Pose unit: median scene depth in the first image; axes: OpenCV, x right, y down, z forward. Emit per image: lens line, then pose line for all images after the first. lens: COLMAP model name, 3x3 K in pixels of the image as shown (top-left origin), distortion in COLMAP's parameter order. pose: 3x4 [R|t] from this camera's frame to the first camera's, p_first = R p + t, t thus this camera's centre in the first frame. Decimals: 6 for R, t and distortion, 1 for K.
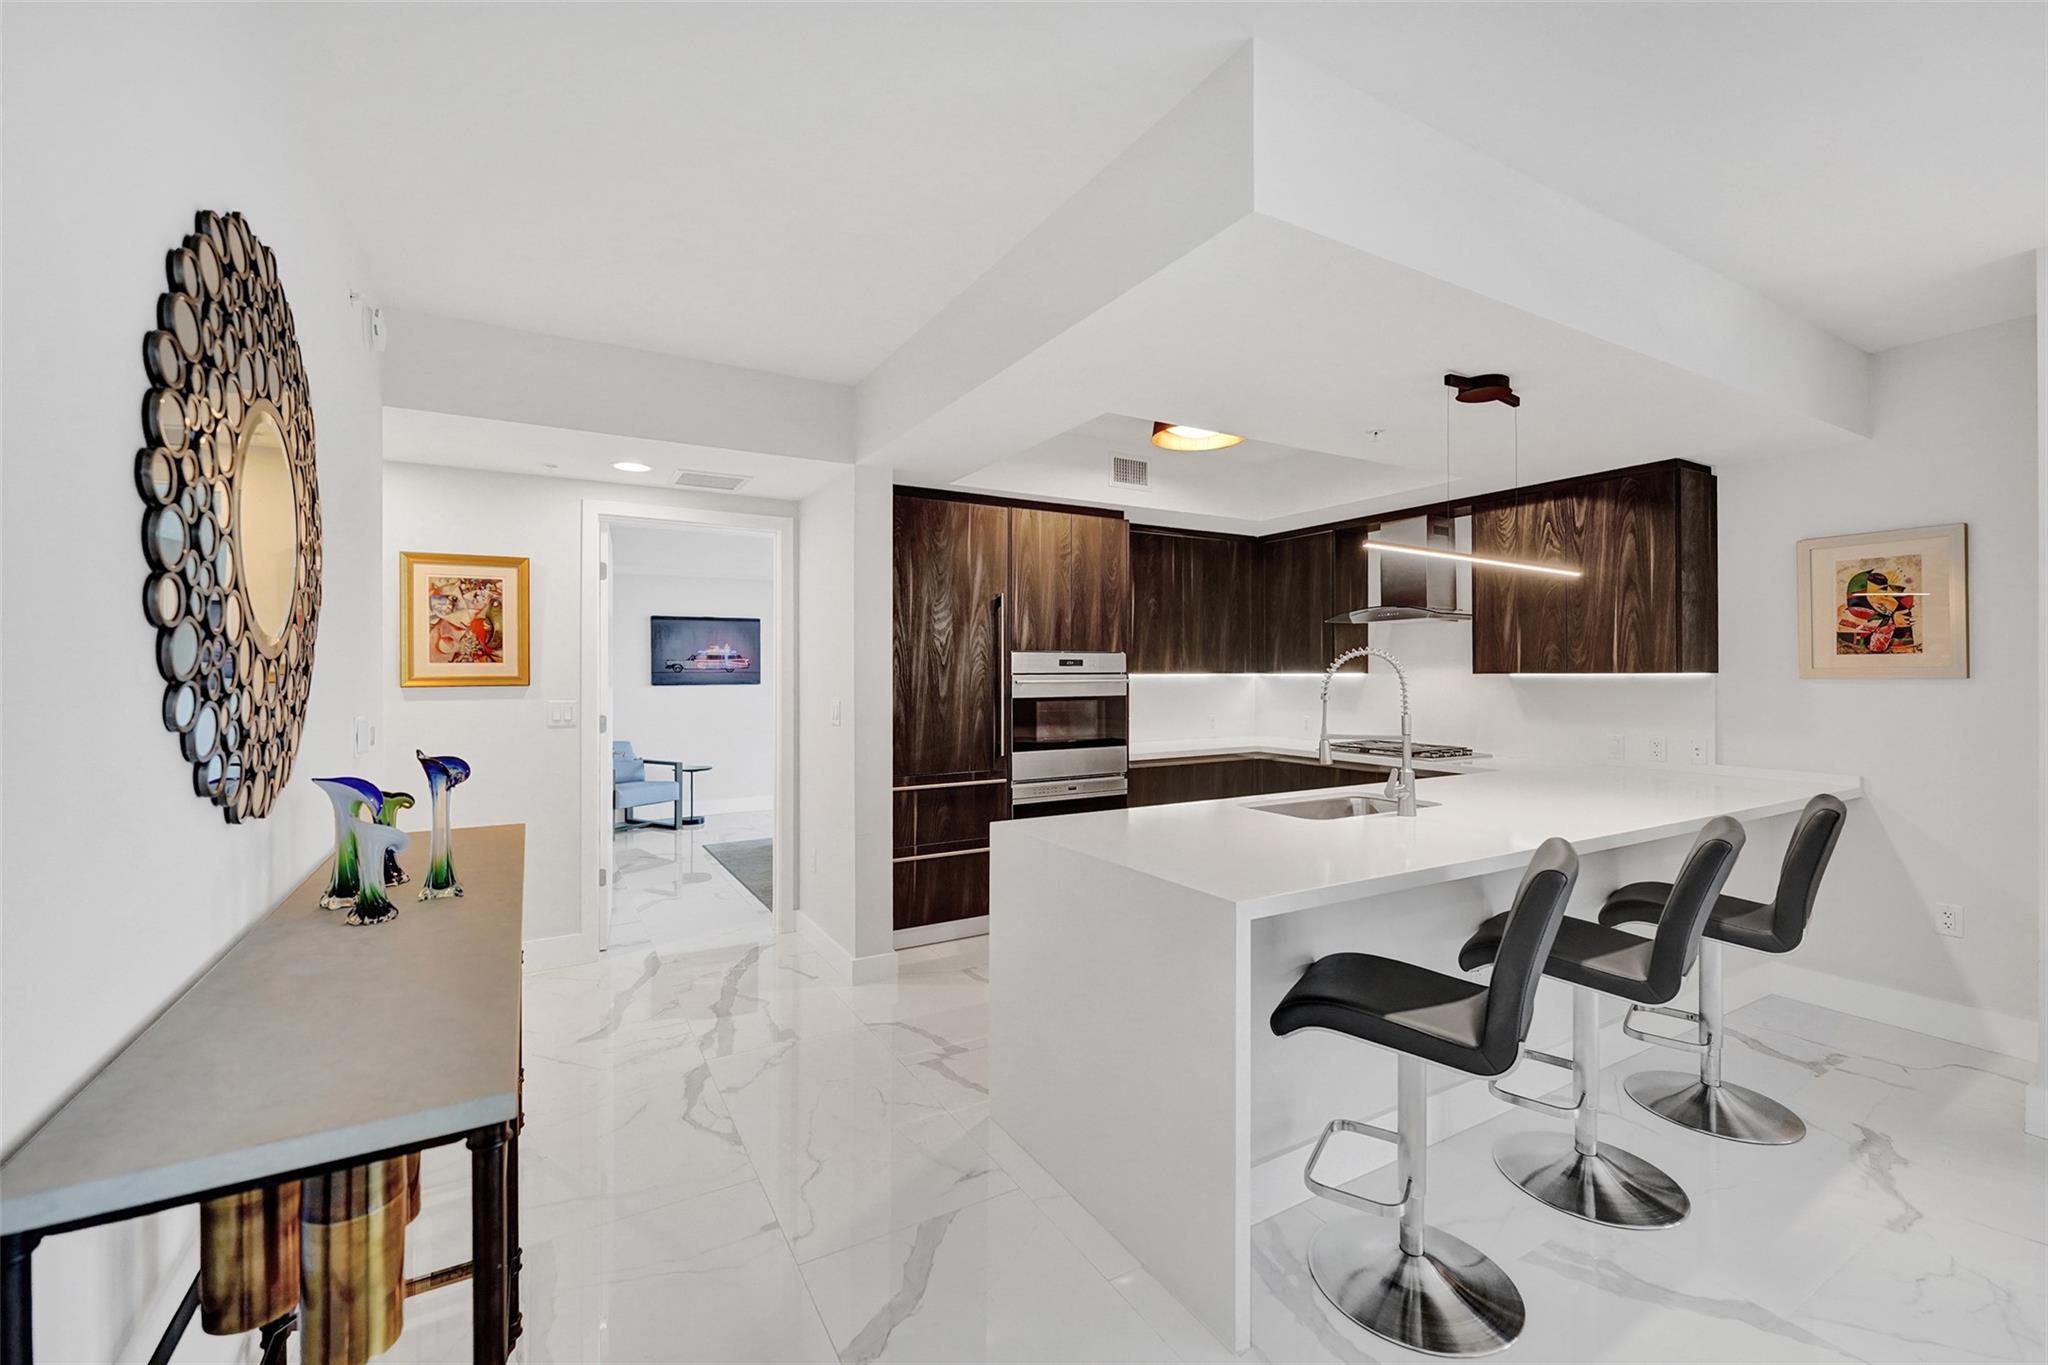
lens RADIAL K [[846.6, 0, 1024.9], [0, 846.6, 666.4], [0, 0, 1]] dist [0.000067, -0.000216]
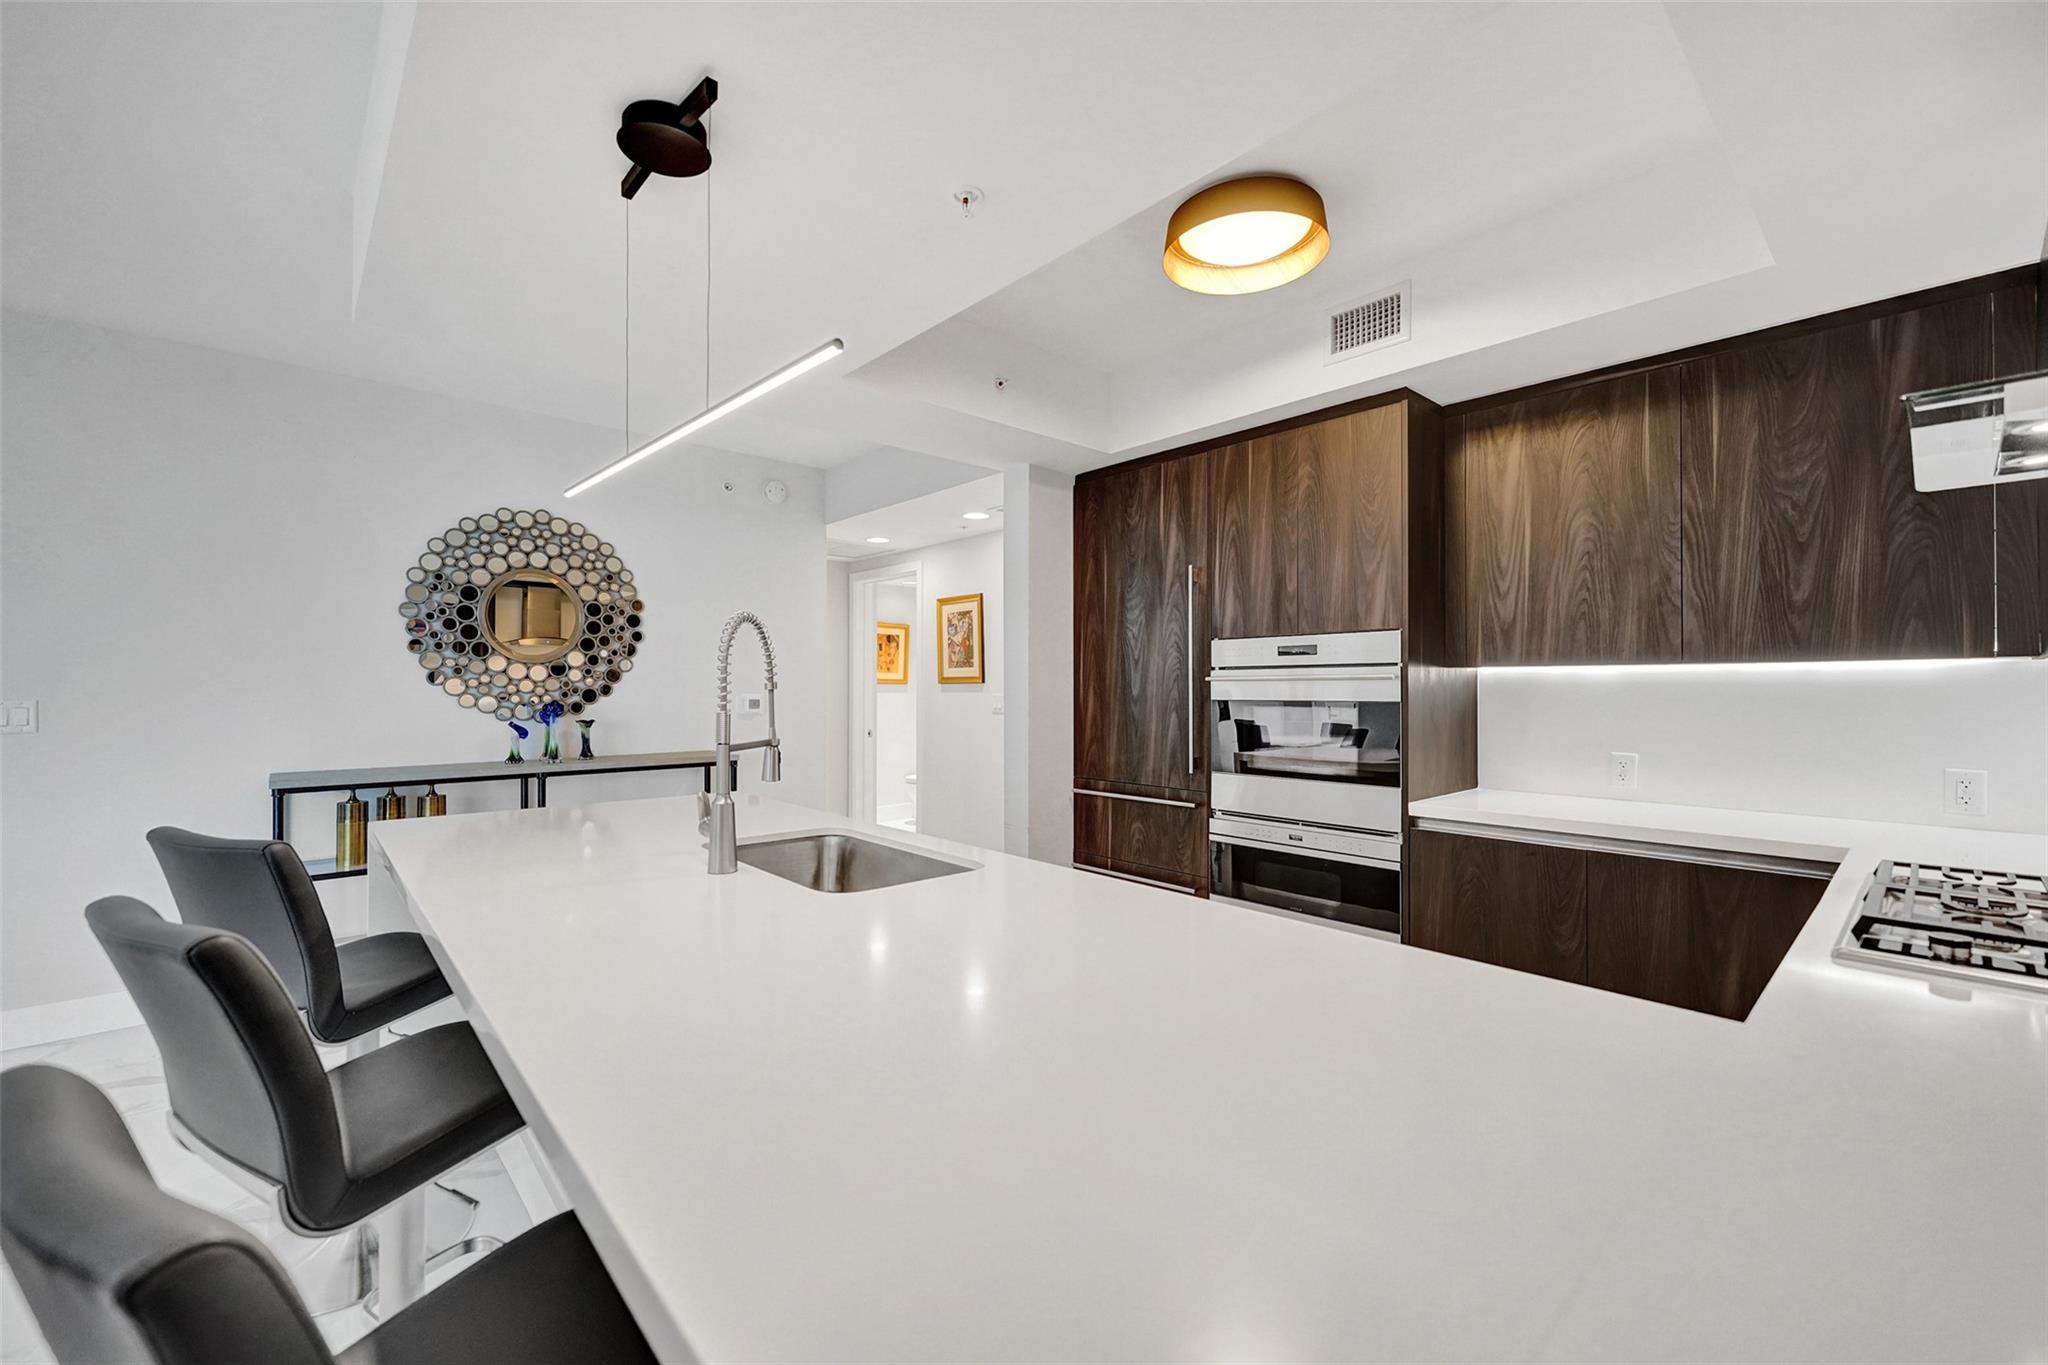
lens RADIAL K [[831.0, 0, 1020.5], [0, 831.0, 682.8], [0, 0, 1]] dist [-0.020445, 0.000662]
pose [[0.197312, -0.003149, -0.980336, 0.715032], [0.006822, 0.999975, -0.001839, 0.022881], [0.980317, -0.006325, 0.197328, 0.715681]]
